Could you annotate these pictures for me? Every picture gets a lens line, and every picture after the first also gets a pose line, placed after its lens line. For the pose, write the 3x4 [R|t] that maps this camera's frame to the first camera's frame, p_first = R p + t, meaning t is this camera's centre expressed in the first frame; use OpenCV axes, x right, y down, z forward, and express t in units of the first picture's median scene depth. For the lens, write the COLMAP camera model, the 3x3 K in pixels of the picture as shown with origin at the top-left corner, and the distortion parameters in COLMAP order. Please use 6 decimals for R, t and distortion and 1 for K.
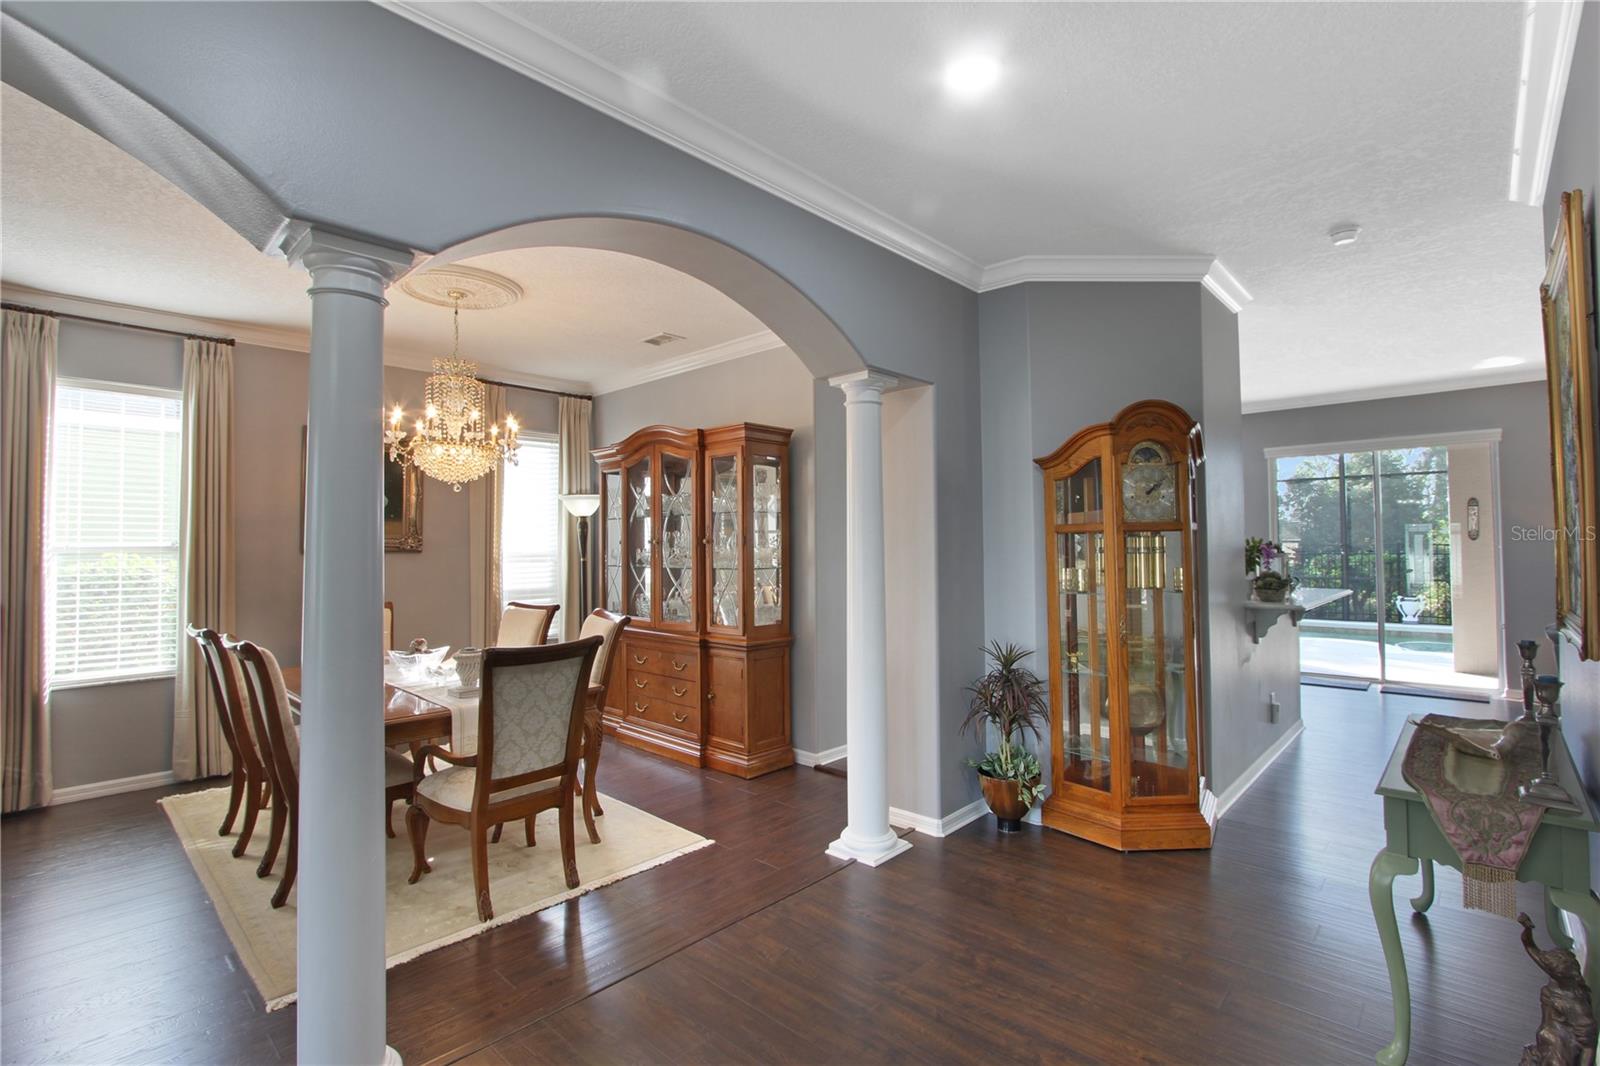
lens RADIAL K [[729.9, 0, 820.3], [0, 729.9, 526.9], [0, 0, 1]] dist [-0.015548, 0.000418]
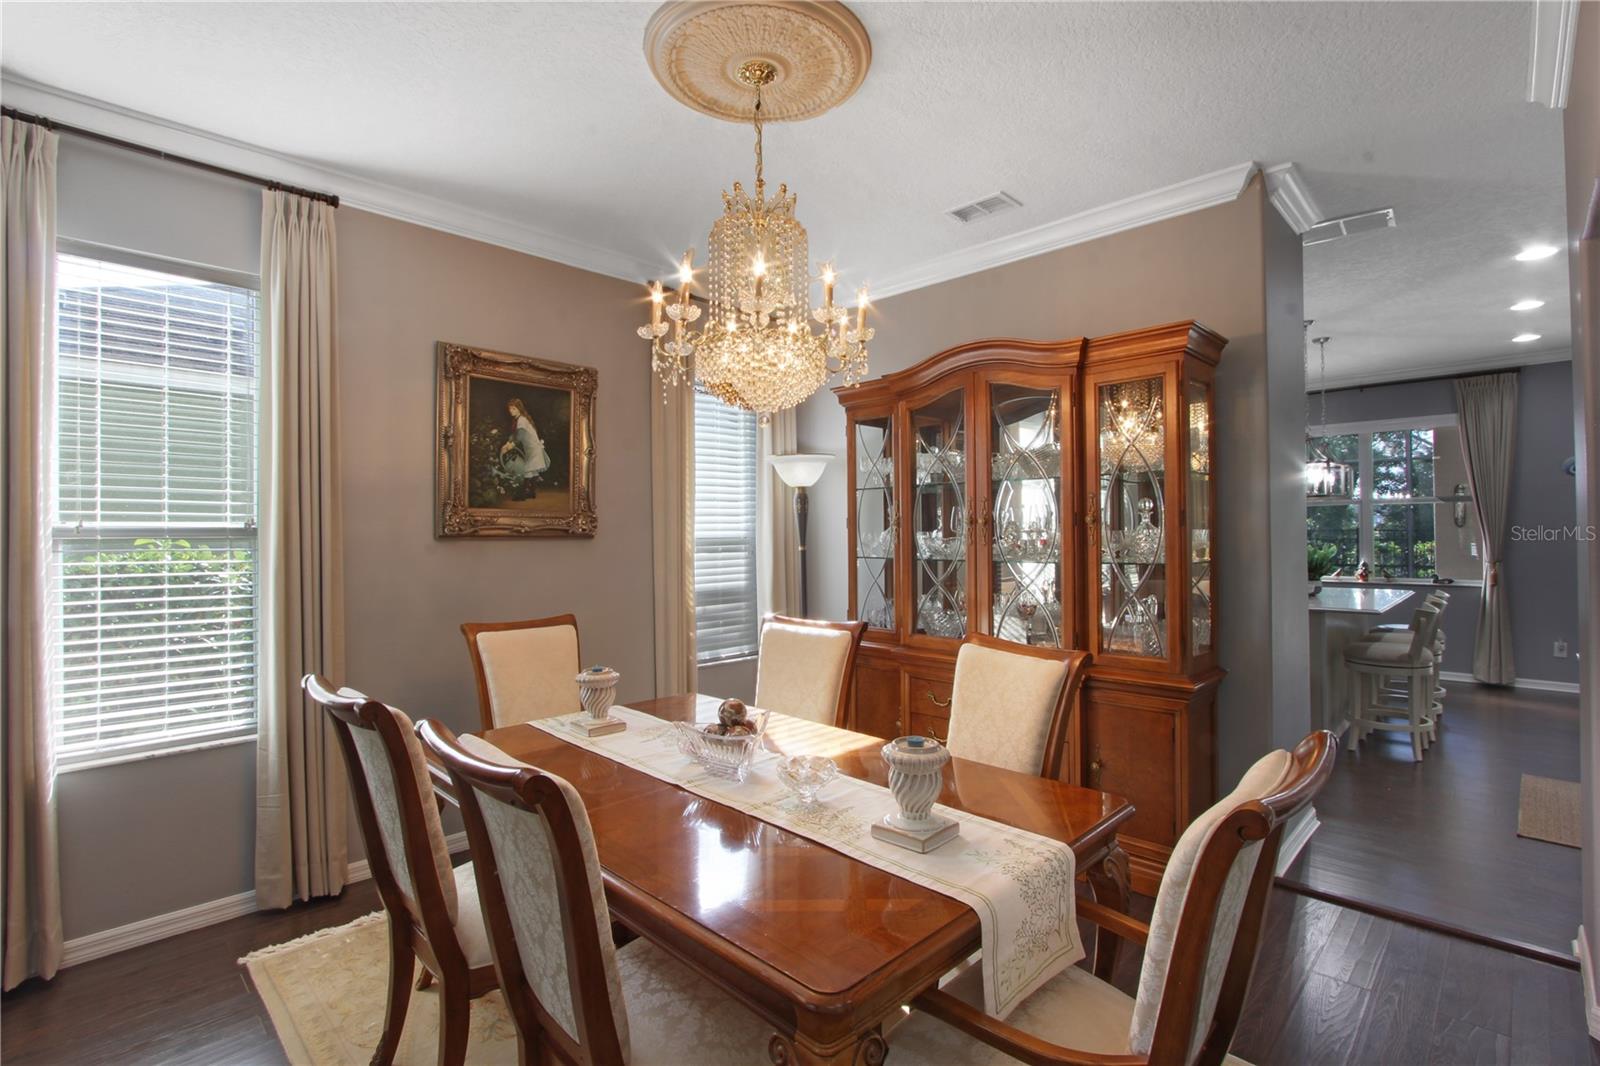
lens RADIAL K [[740.1, 0, 807.5], [0, 740.1, 526.9], [0, 0, 1]] dist [-0.021525, 0.004523]
pose [[0.999710, 0.000192, -0.024072, -0.406937], [0.000276, 0.999811, 0.019437, 0.013299], [0.024071, -0.019438, 0.999521, 0.388354]]
